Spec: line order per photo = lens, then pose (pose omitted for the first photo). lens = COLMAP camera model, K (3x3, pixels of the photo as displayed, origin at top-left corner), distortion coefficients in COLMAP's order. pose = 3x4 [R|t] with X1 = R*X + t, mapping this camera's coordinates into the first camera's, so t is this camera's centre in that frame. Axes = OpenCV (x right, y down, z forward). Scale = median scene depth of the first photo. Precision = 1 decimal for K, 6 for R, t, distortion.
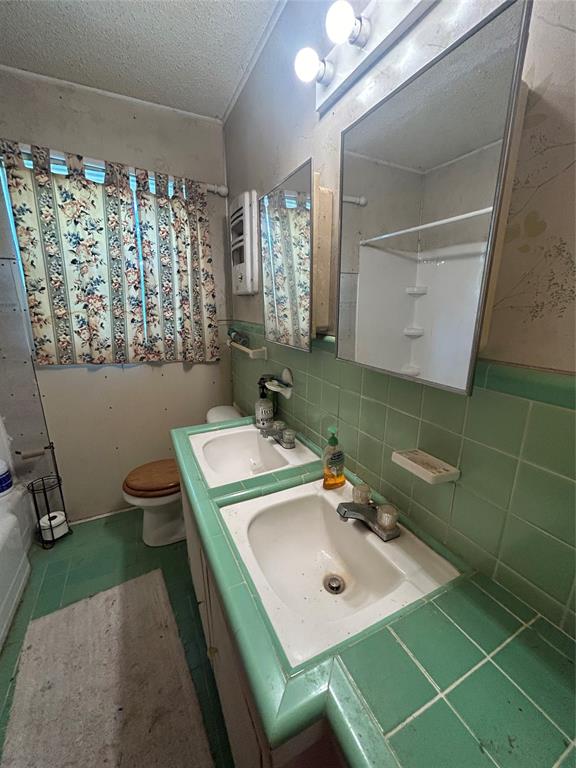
lens RADIAL K [[309.1, 0, 288.2], [0, 309.1, 381.9], [0, 0, 1]] dist [-0.000675, 0.000861]
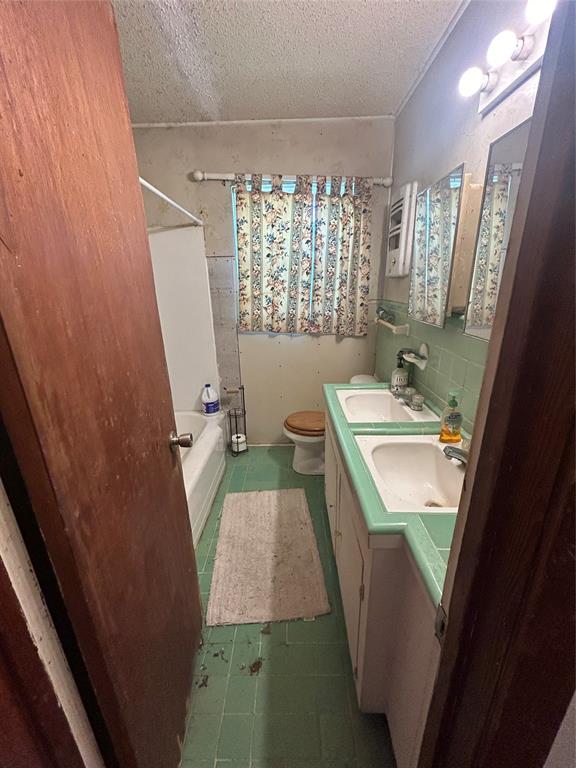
lens RADIAL K [[309.1, 0, 287.9], [0, 309.1, 385.1], [0, 0, 1]] dist [-0.000675, 0.000861]
pose [[0.892252, 0.127359, -0.433204, 0.050585], [-0.094343, 0.990805, 0.096974, 0.039379], [0.441571, -0.045655, 0.896064, -0.219371]]
